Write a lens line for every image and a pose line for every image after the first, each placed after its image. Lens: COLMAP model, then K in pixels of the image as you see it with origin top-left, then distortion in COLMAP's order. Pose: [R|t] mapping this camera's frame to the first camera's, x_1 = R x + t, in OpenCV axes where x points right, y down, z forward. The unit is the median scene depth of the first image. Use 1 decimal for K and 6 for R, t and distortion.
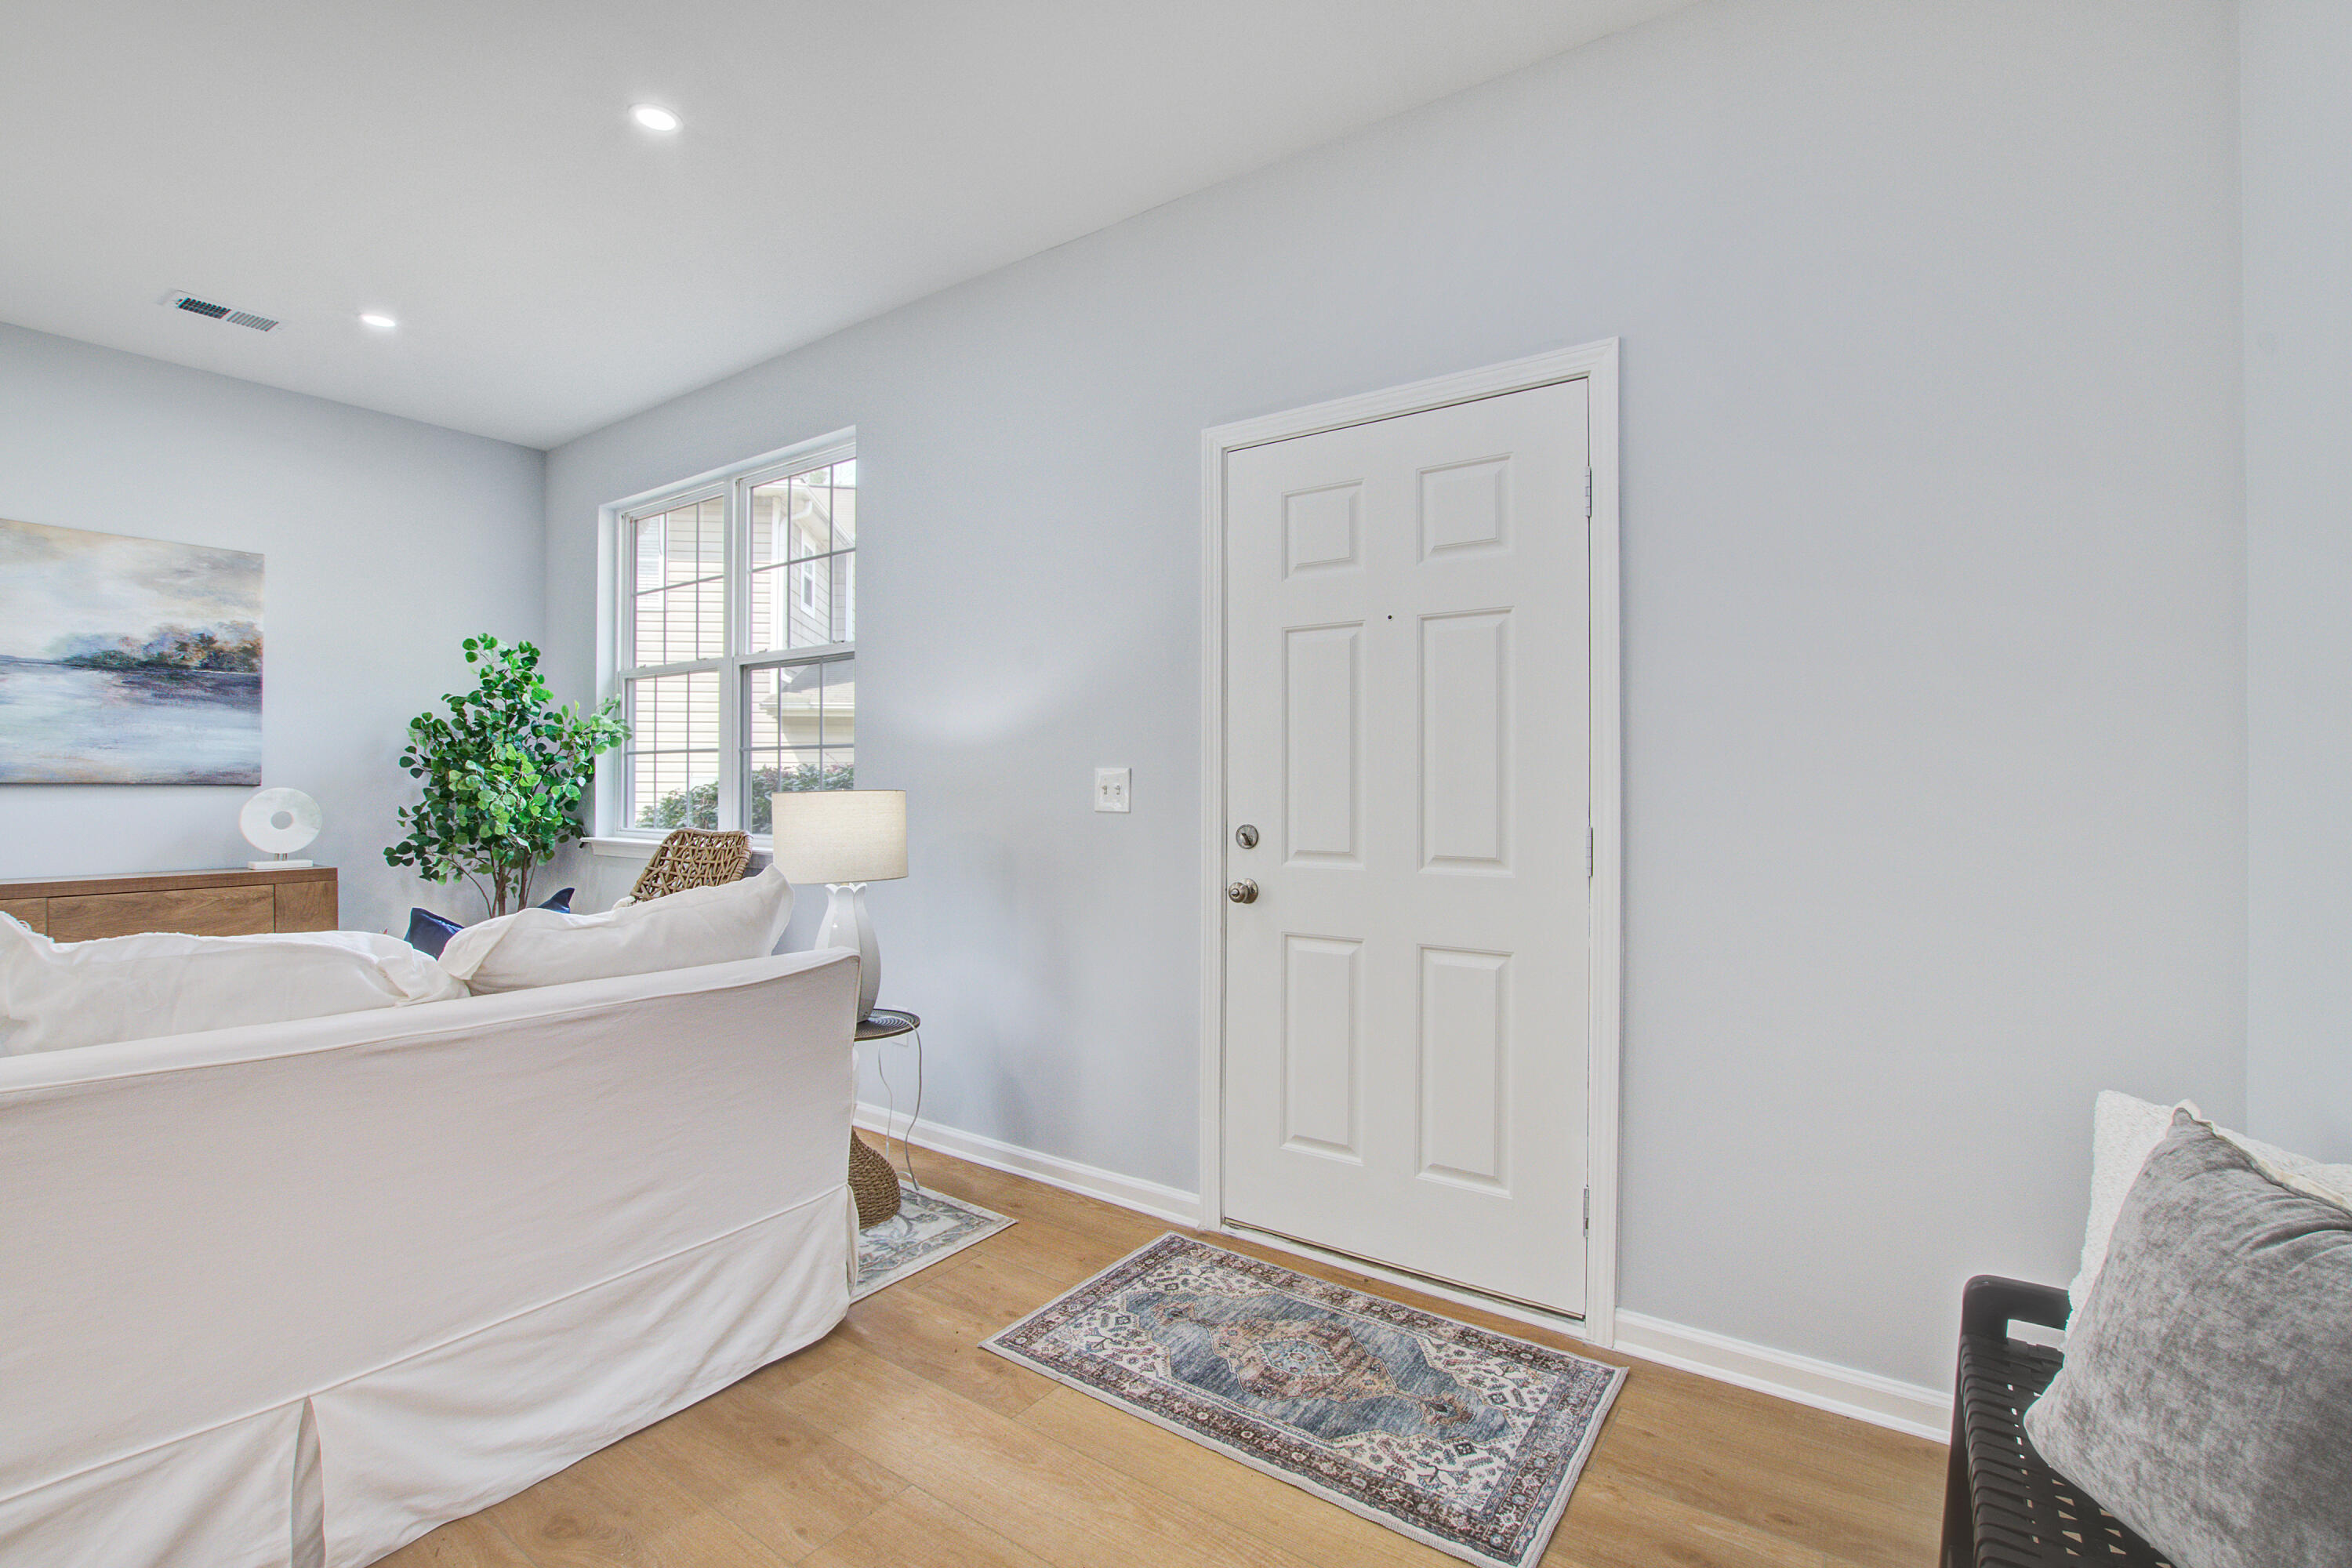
lens RADIAL K [[1051.0, 0, 1191.4], [0, 1051.0, 780.4], [0, 0, 1]] dist [-0.030059, 0.004558]
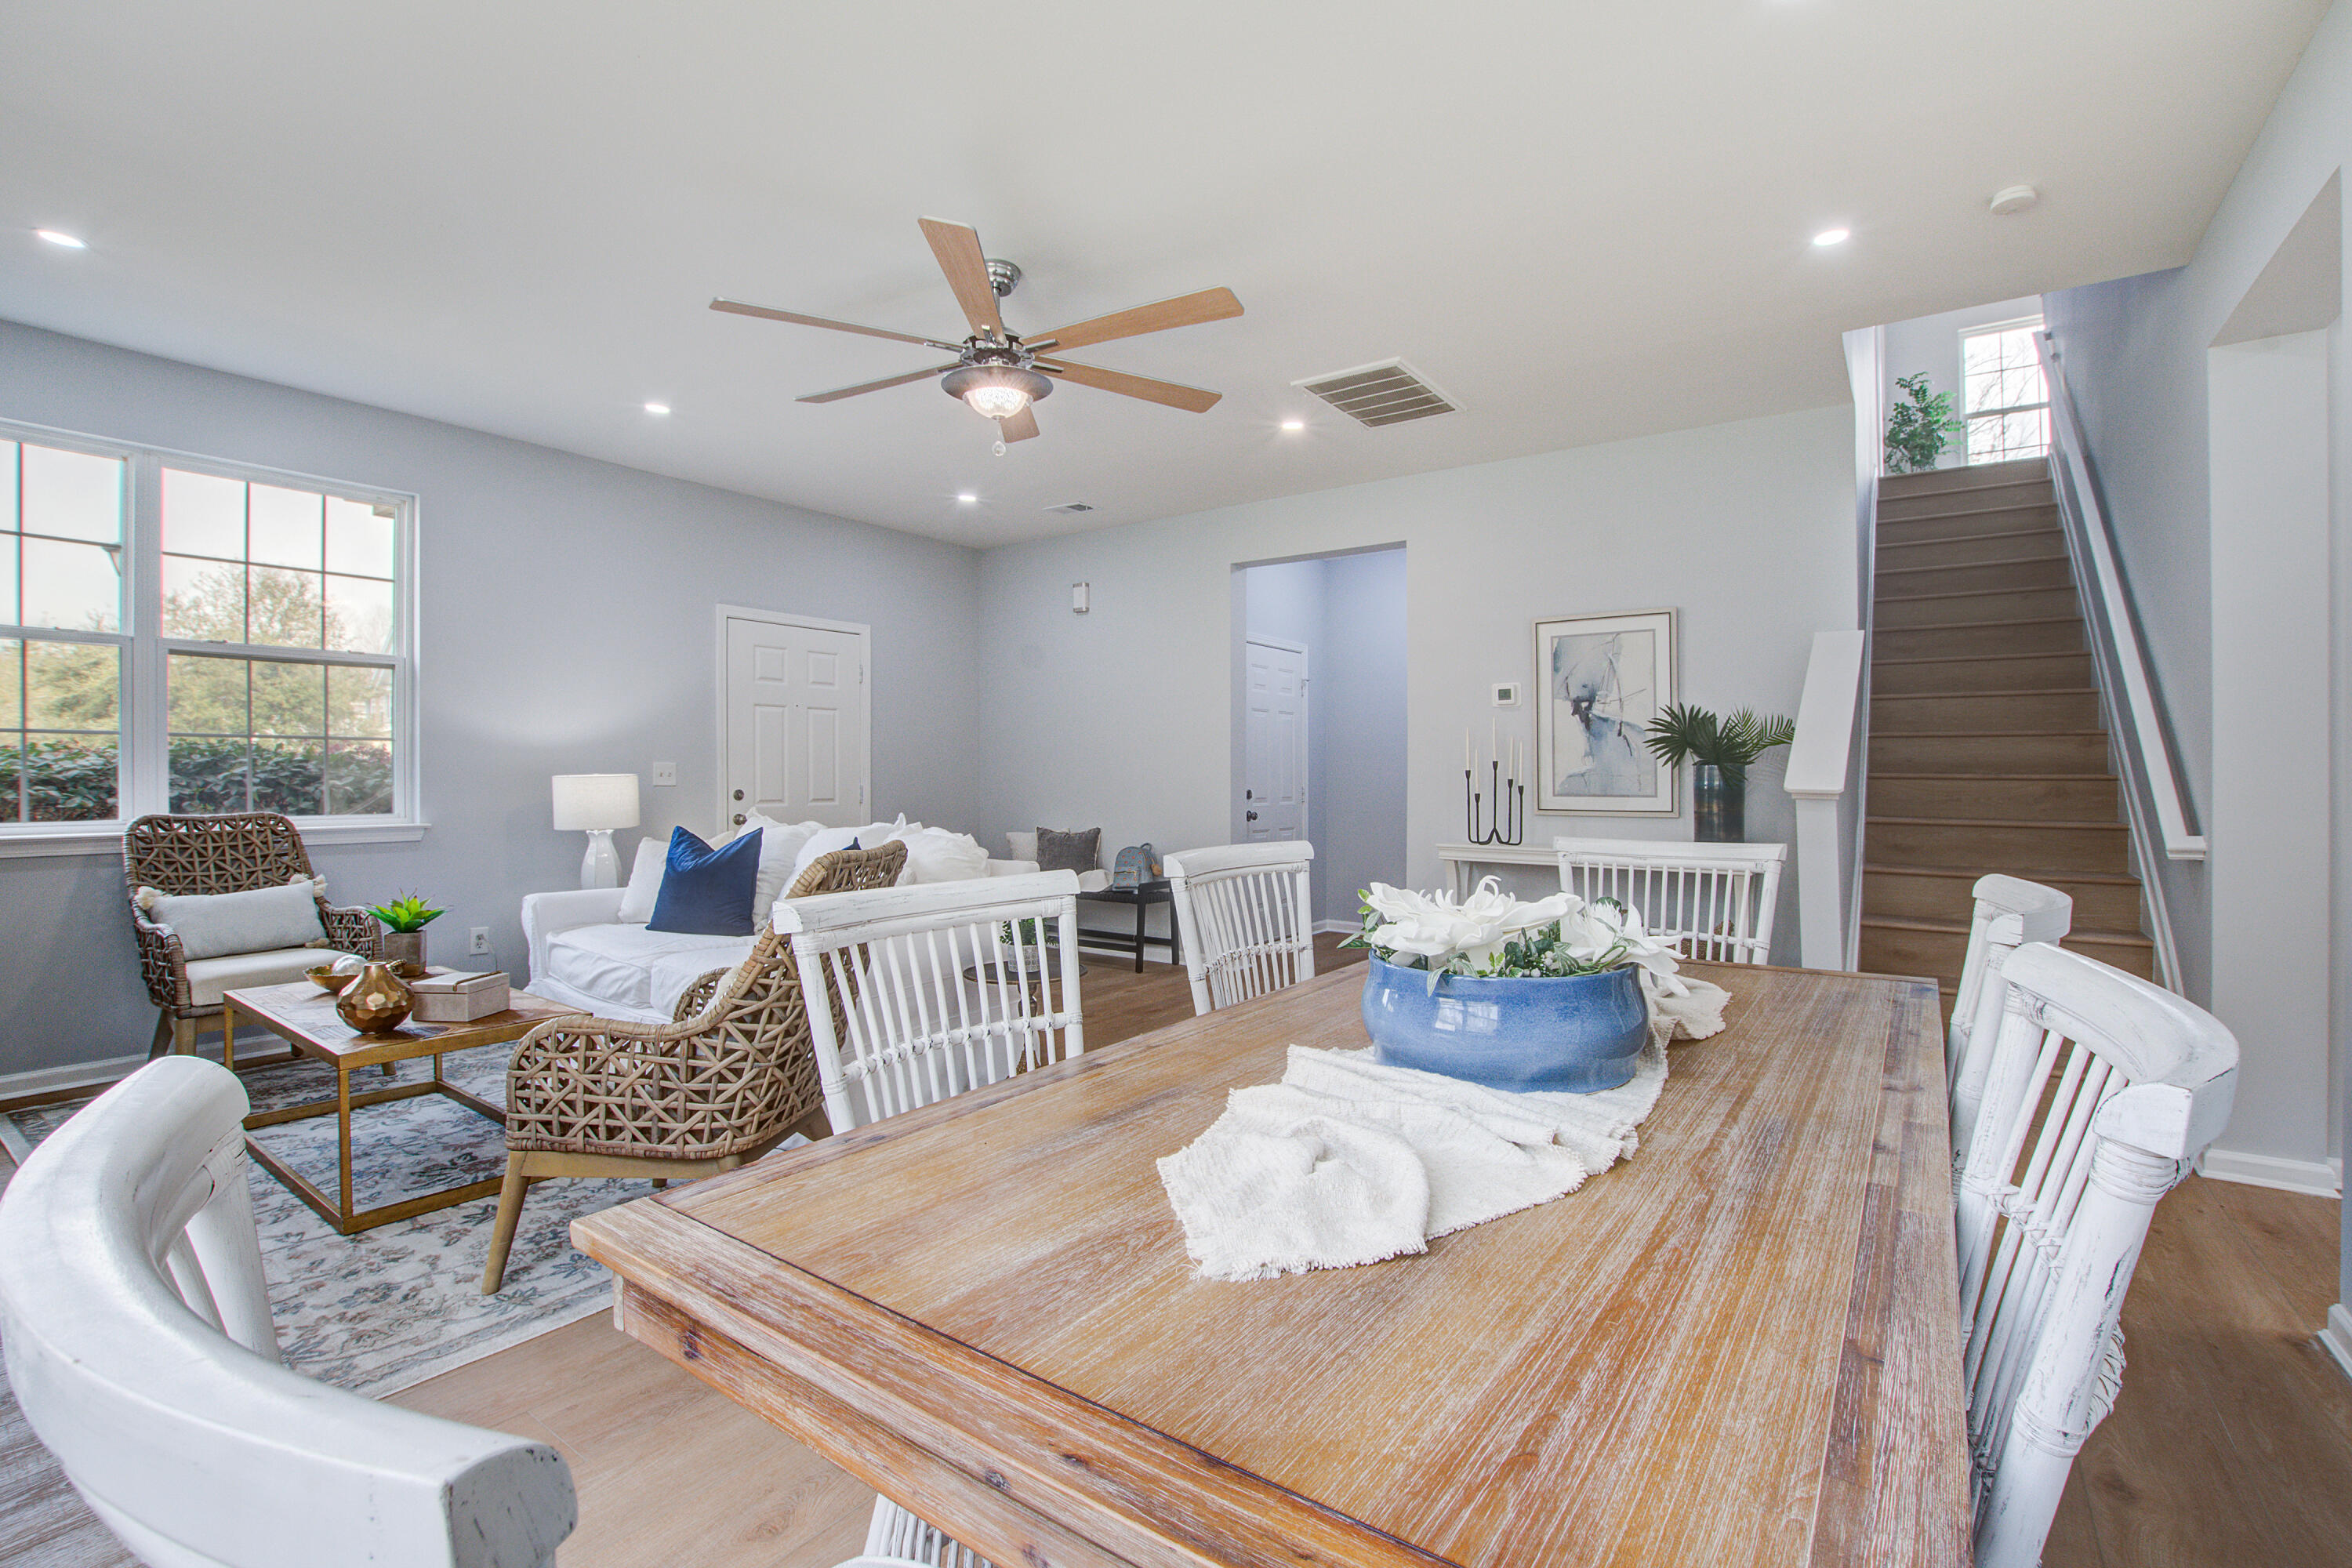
lens RADIAL K [[1051.0, 0, 1181.3], [0, 1051.0, 780.2], [0, 0, 1]] dist [-0.030059, 0.004558]
pose [[0.005137, -0.007633, 0.999958, -2.191560], [-0.008862, 0.999931, 0.007678, -0.003014], [-0.999948, -0.008901, 0.005069, 0.057235]]
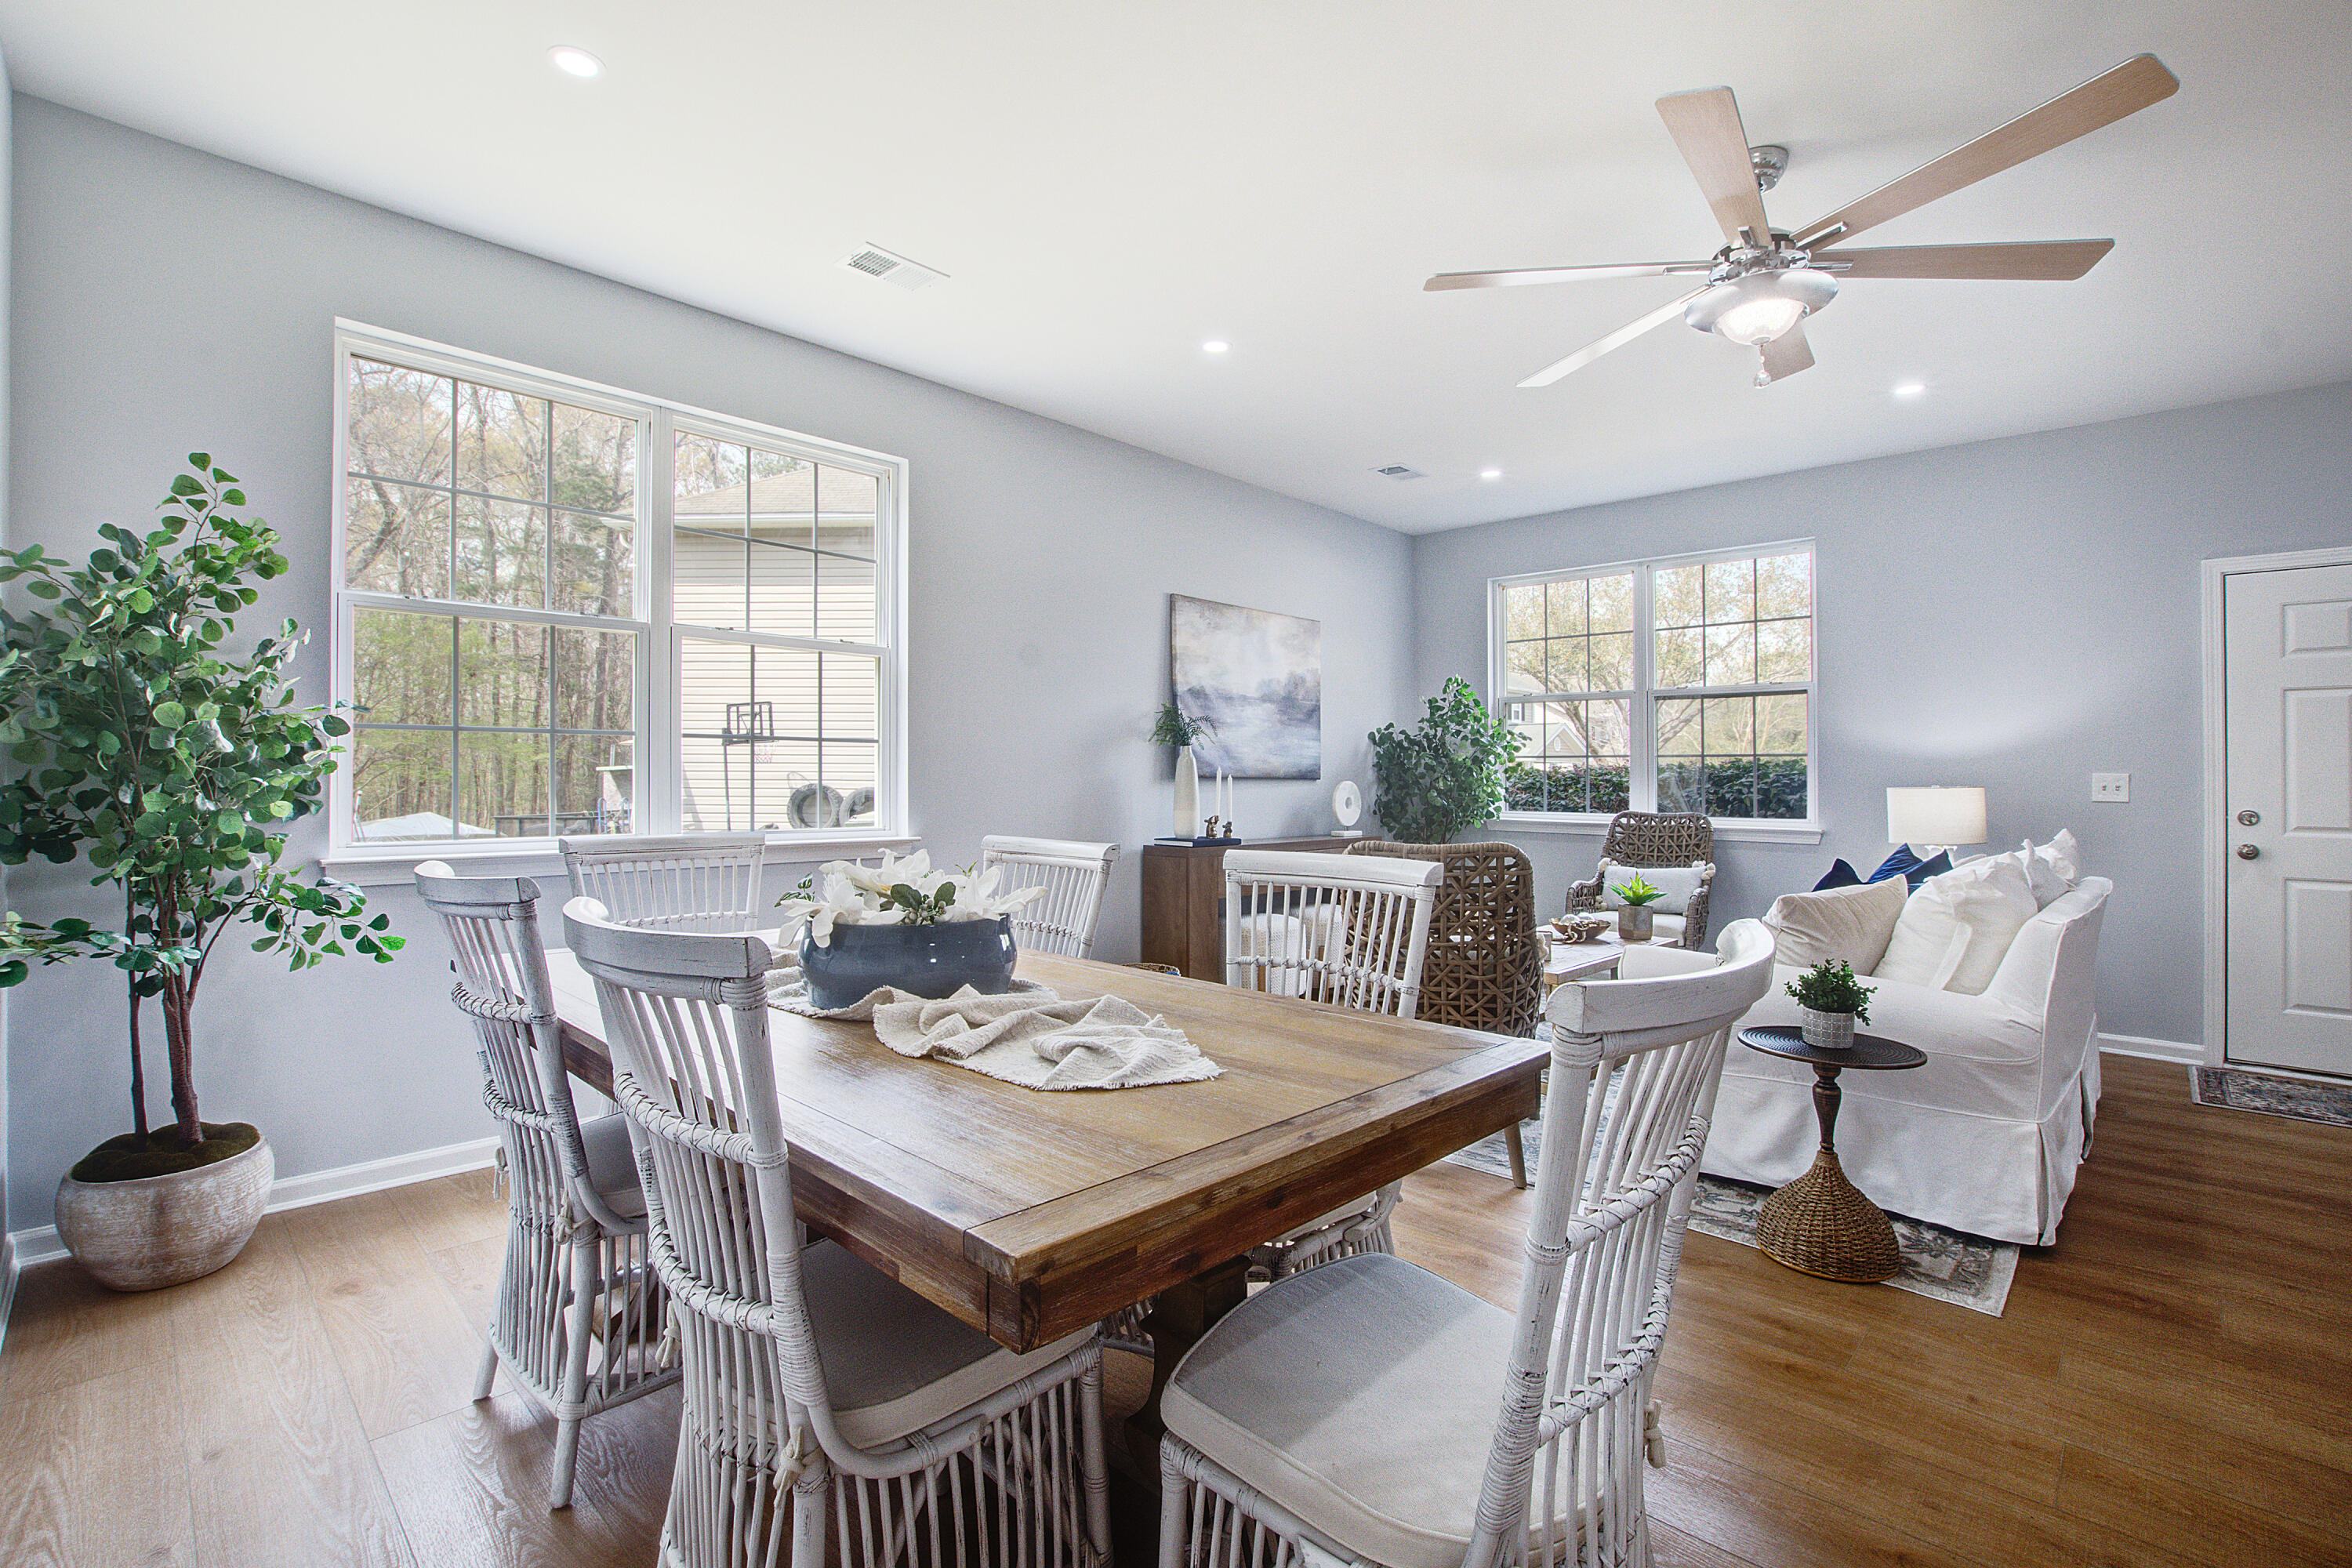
lens RADIAL K [[1051.0, 0, 1188.5], [0, 1051.0, 762.9], [0, 0, 1]] dist [-0.030059, 0.004558]
pose [[0.989374, 0.004650, -0.145316, -1.338756], [-0.005938, 0.999947, -0.008431, -0.007241], [0.145269, 0.009204, 0.989349, -0.783760]]
